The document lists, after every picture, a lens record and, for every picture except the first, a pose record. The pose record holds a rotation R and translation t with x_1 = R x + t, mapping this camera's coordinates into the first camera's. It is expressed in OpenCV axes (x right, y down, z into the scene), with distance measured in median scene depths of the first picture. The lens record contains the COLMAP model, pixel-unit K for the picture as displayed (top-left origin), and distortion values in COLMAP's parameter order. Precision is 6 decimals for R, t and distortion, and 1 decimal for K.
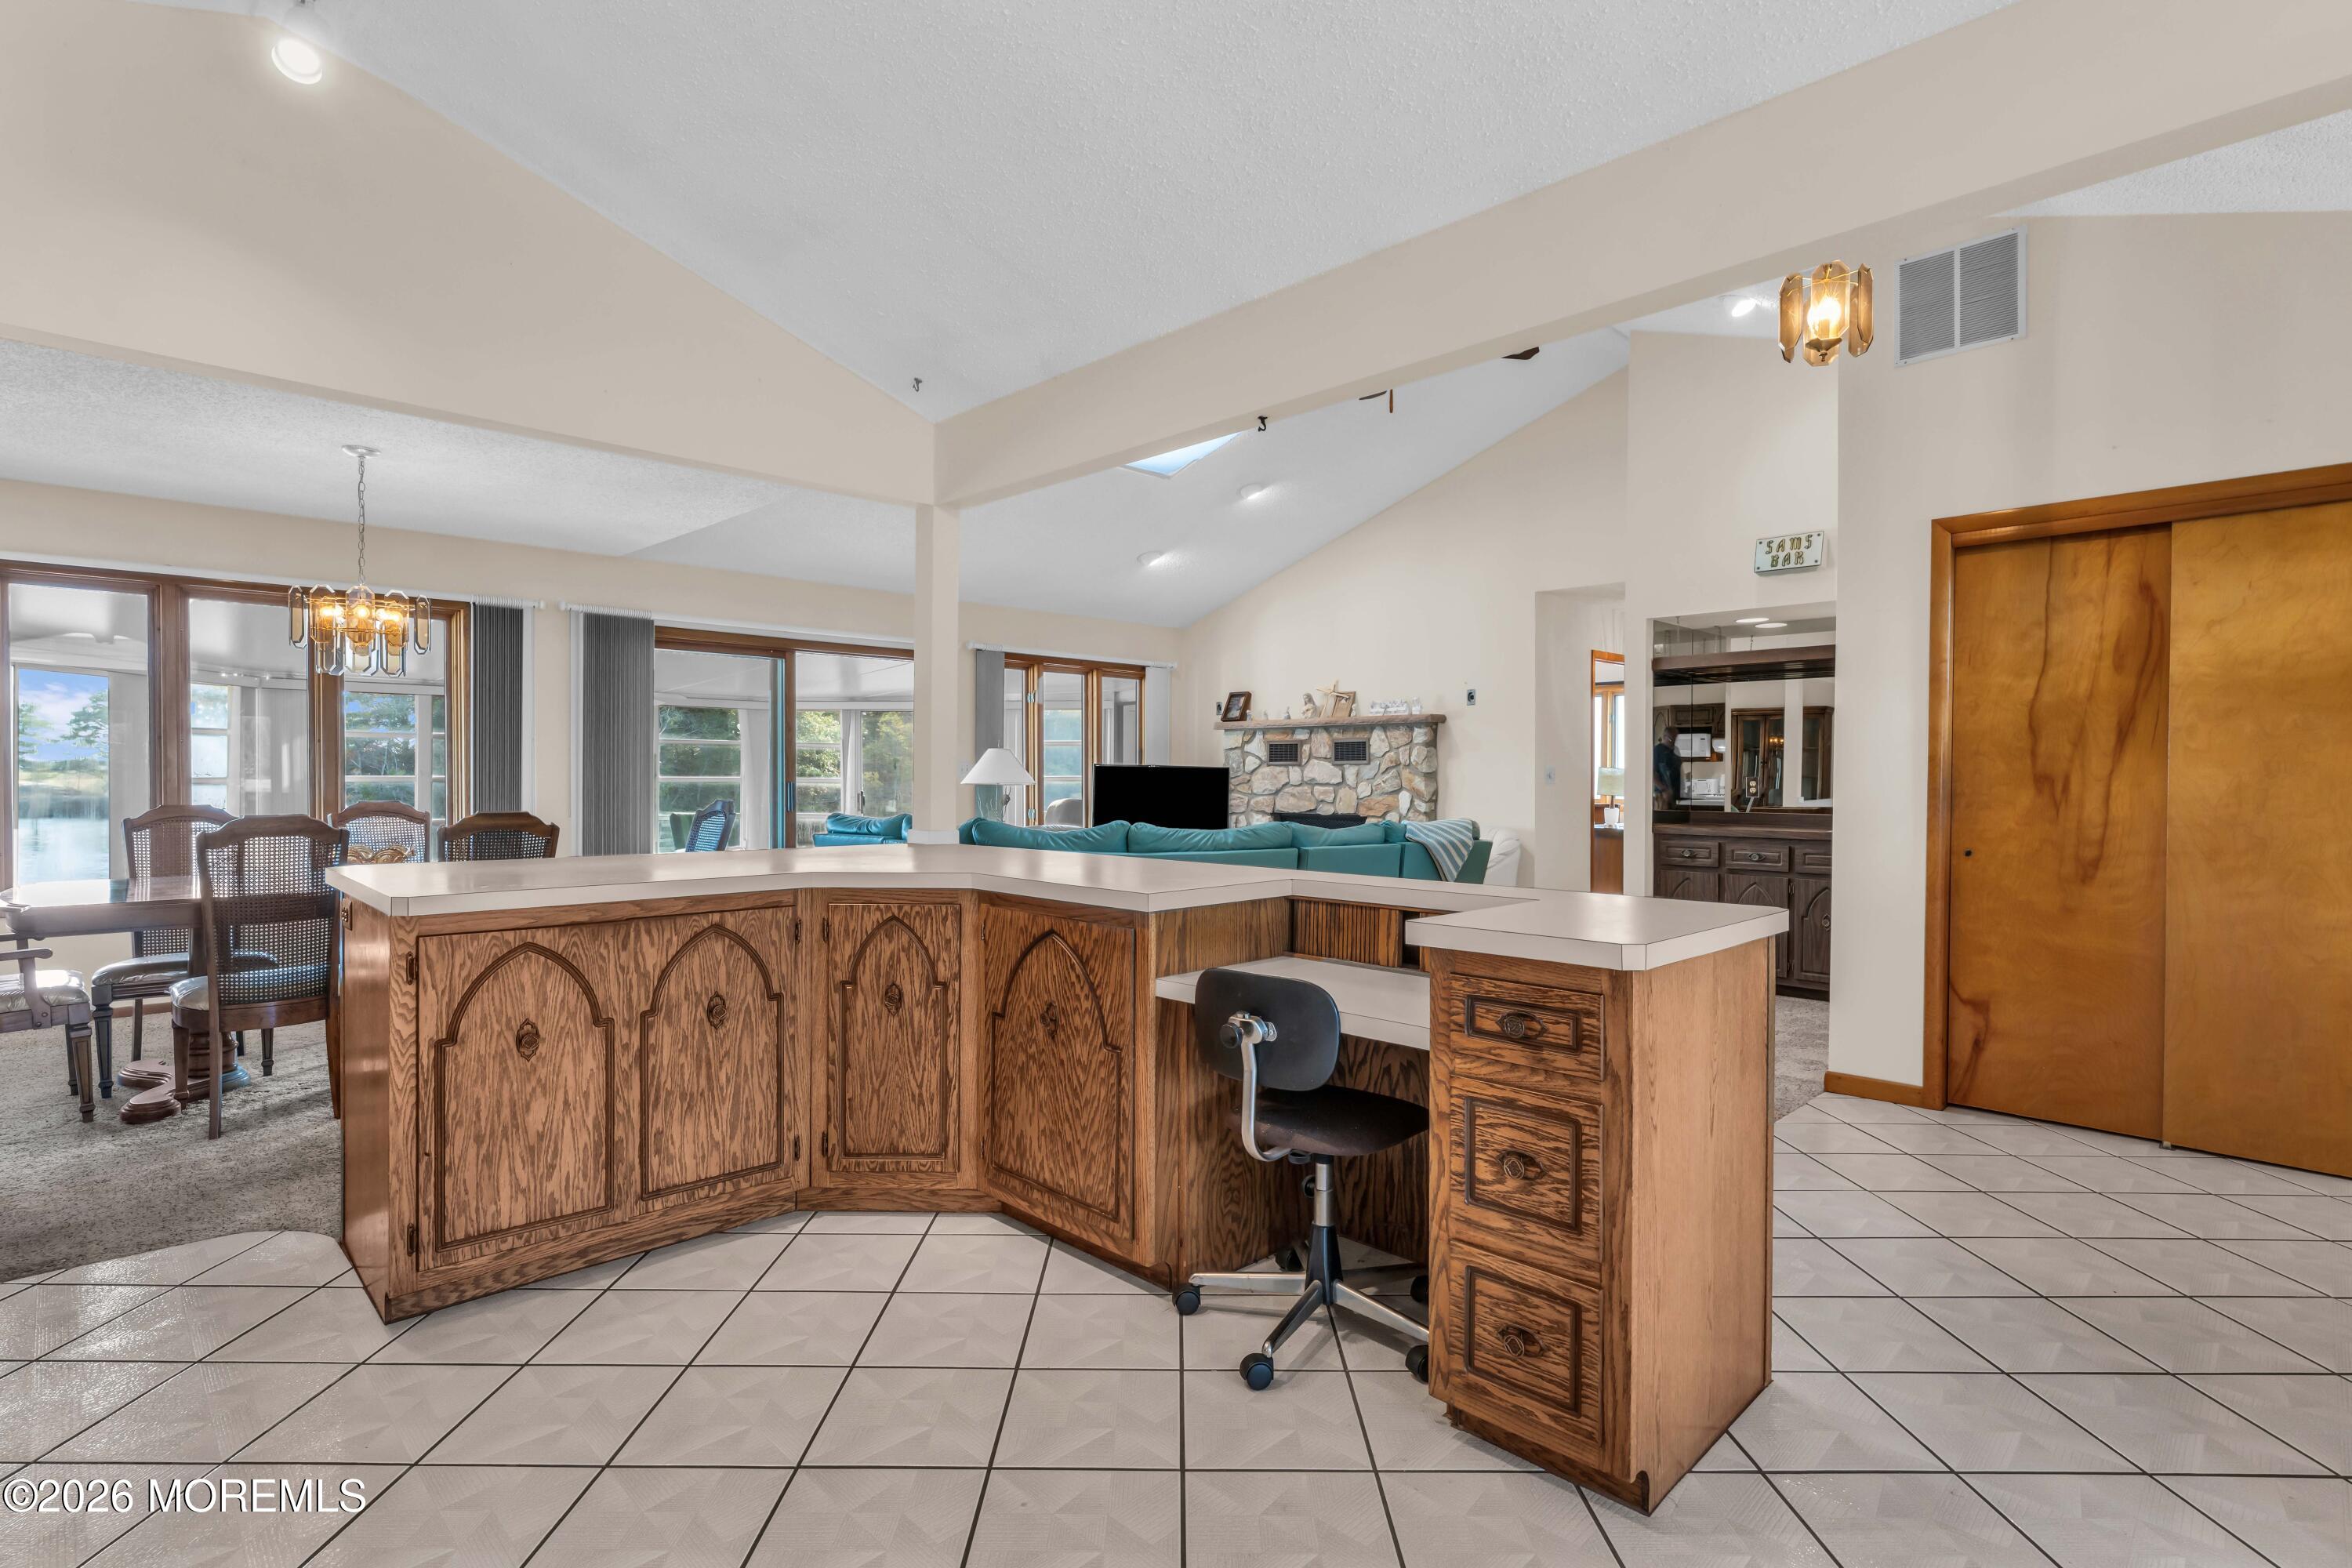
lens RADIAL K [[1124.3, 0, 1170.4], [0, 1124.3, 787.1], [0, 0, 1]] dist [-0.003817, -0.000599]
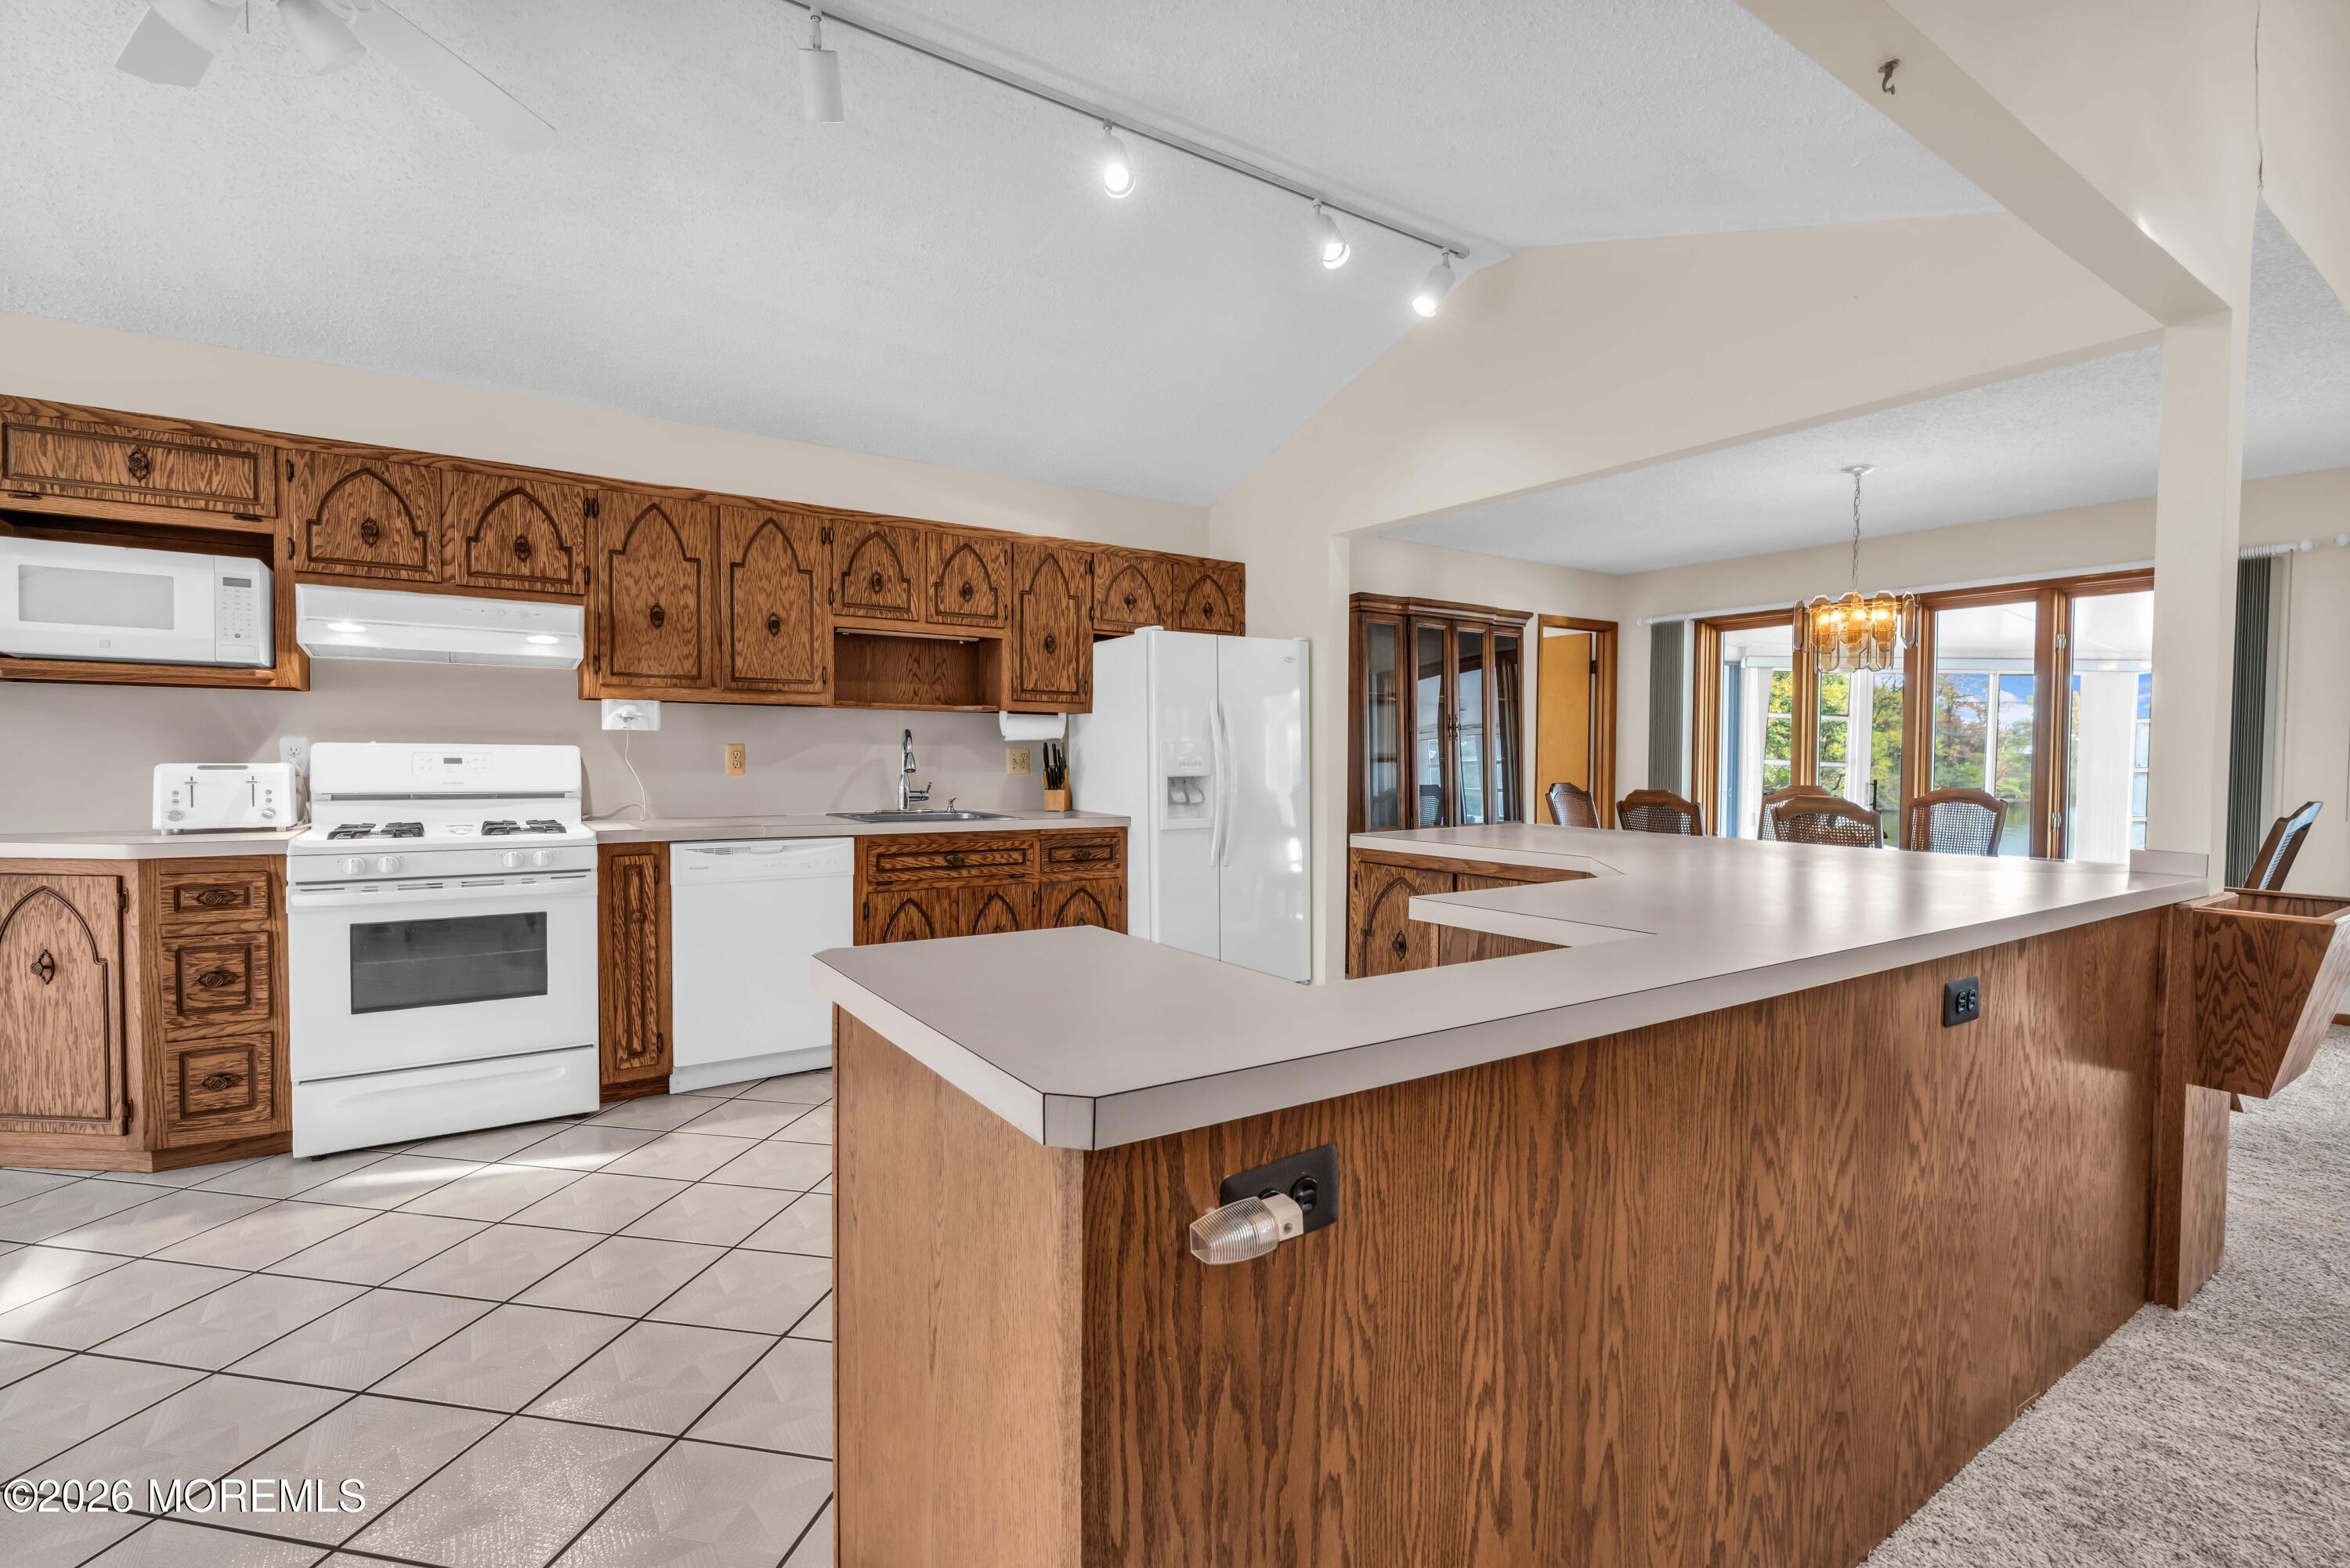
lens RADIAL K [[1049.0, 0, 1167.9], [0, 1049.0, 785.2], [0, 0, 1]] dist [-0.004023, 0.000352]
pose [[-0.186747, 0.022535, -0.982150, 0.407495], [-0.016589, 0.999522, 0.026088, -0.003498], [0.982268, 0.021164, -0.186284, 0.502676]]
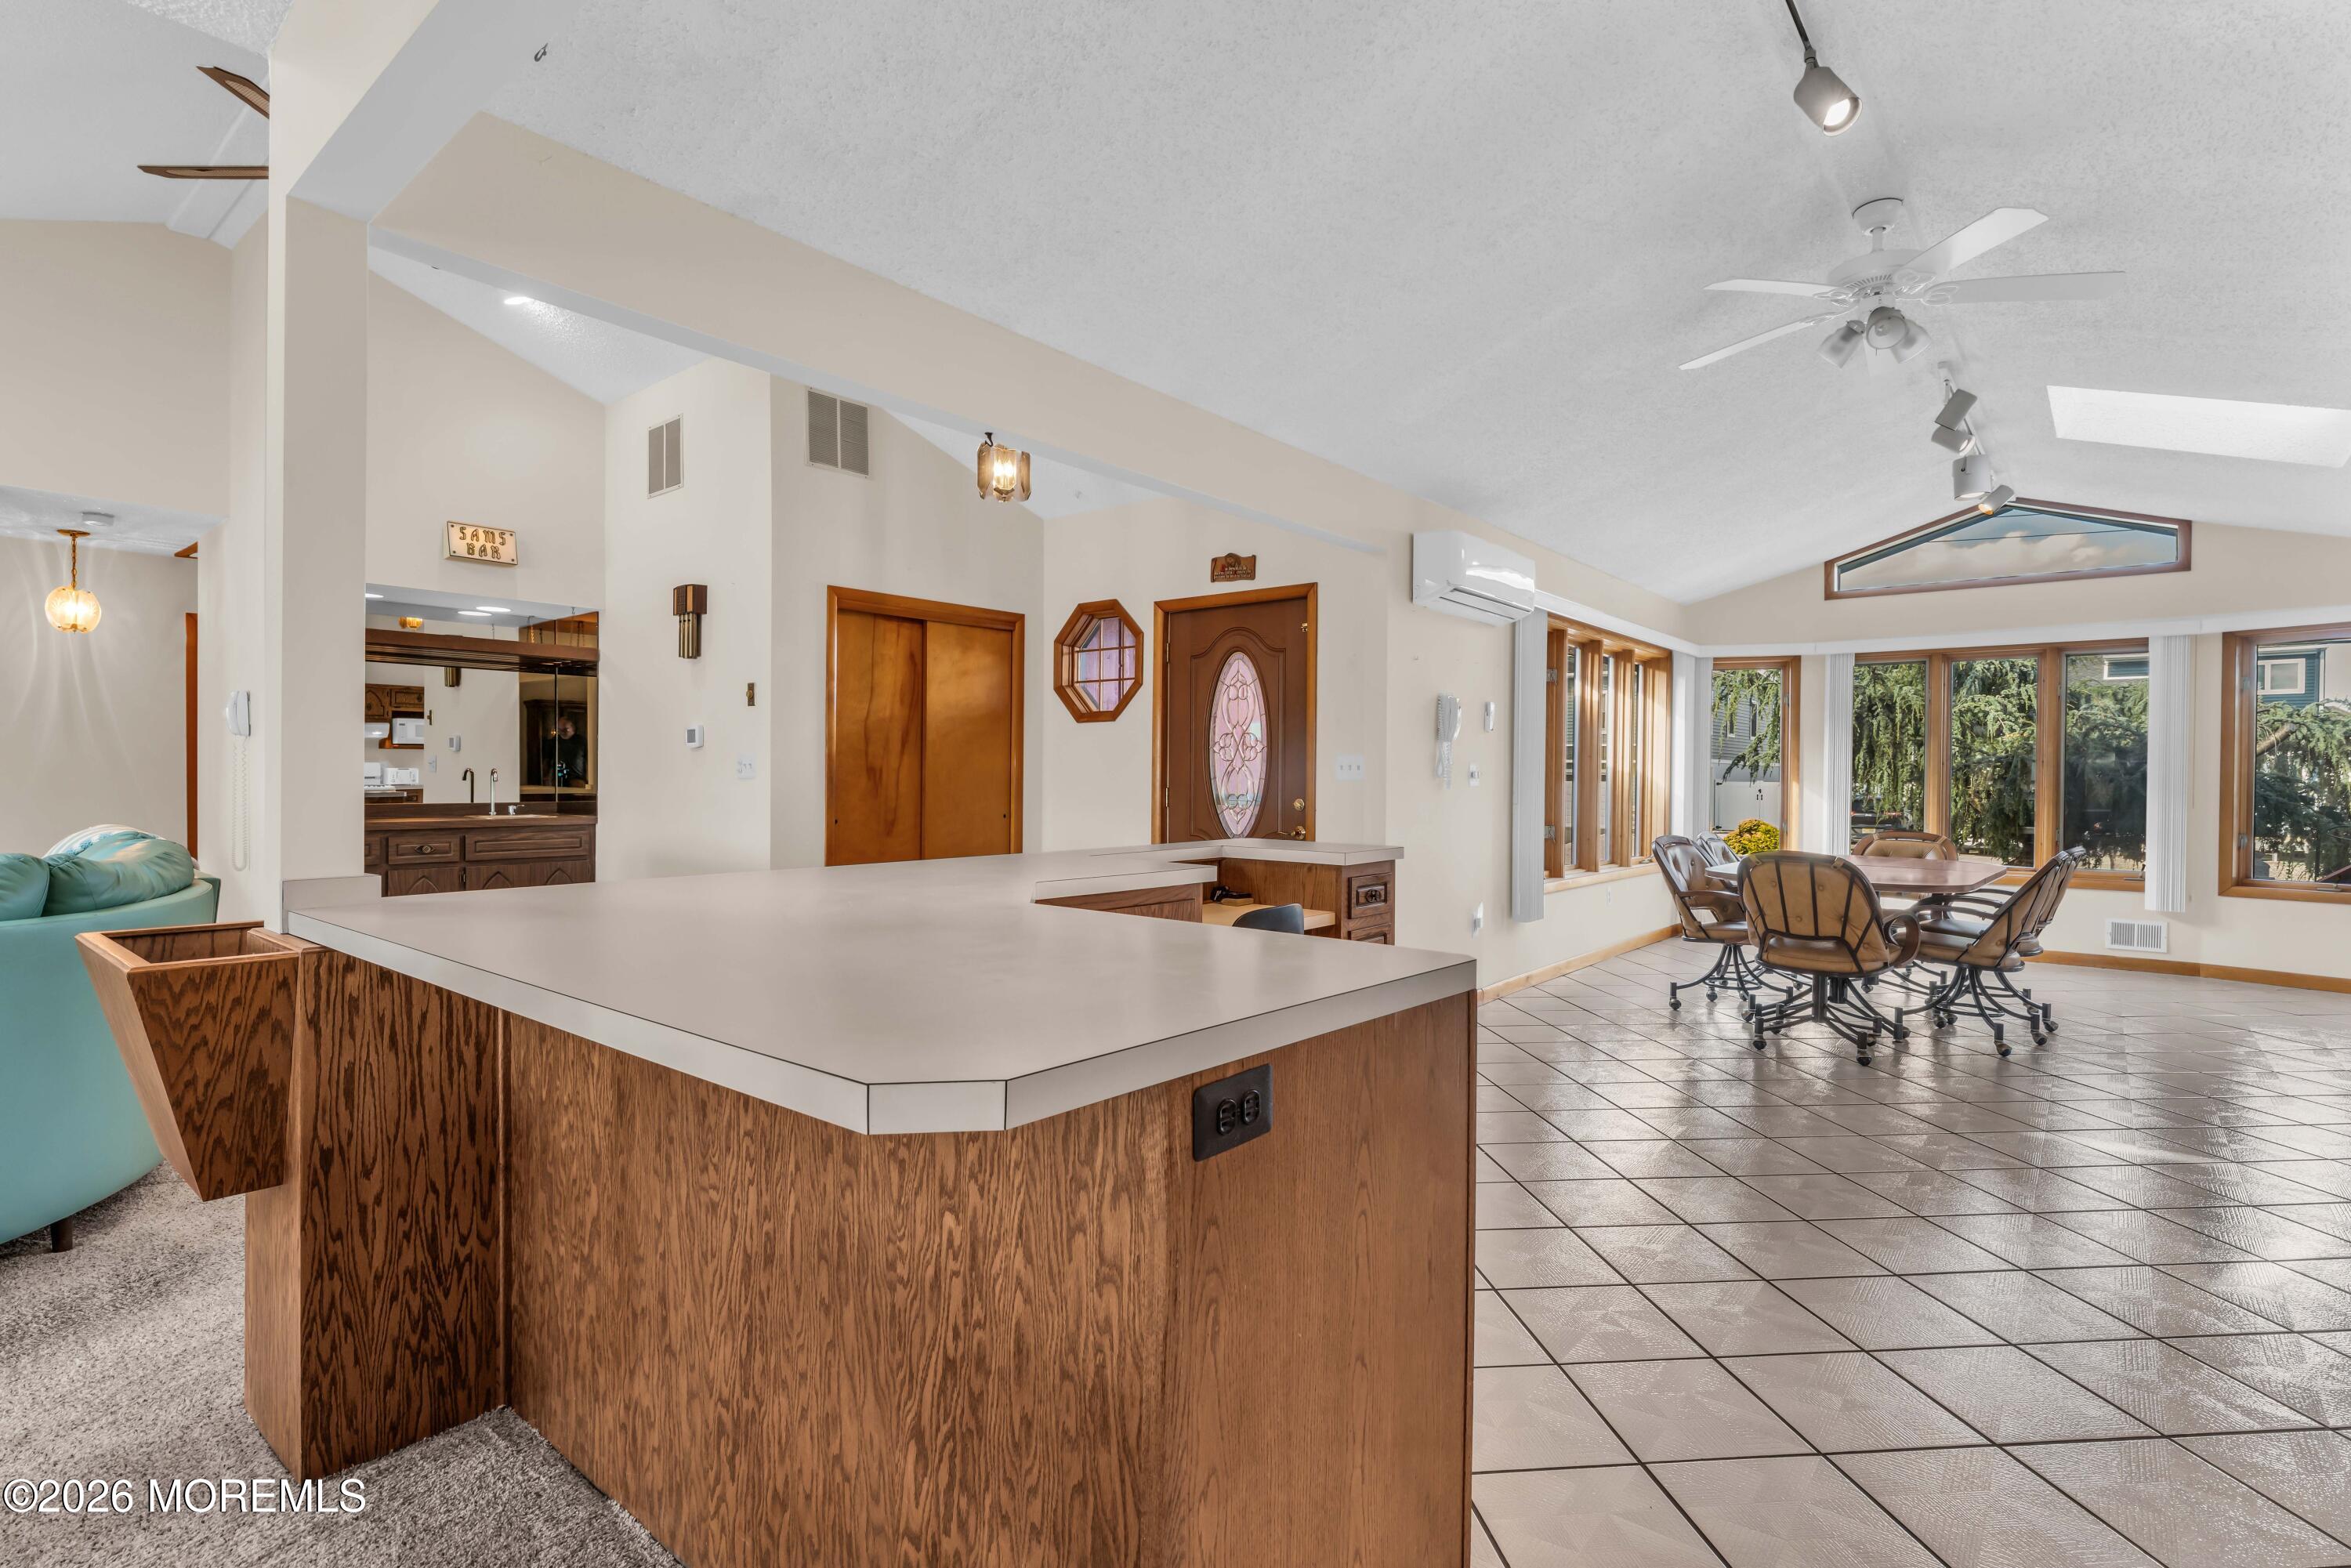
lens RADIAL K [[1123.8, 0, 1169.9], [0, 1123.8, 787.1], [0, 0, 1]] dist [-0.003817, -0.000599]
pose [[-0.103955, -0.016746, 0.994441, -0.652030], [0.001900, 0.999853, 0.017036, -0.007676], [-0.994580, 0.003660, -0.103908, 0.613118]]
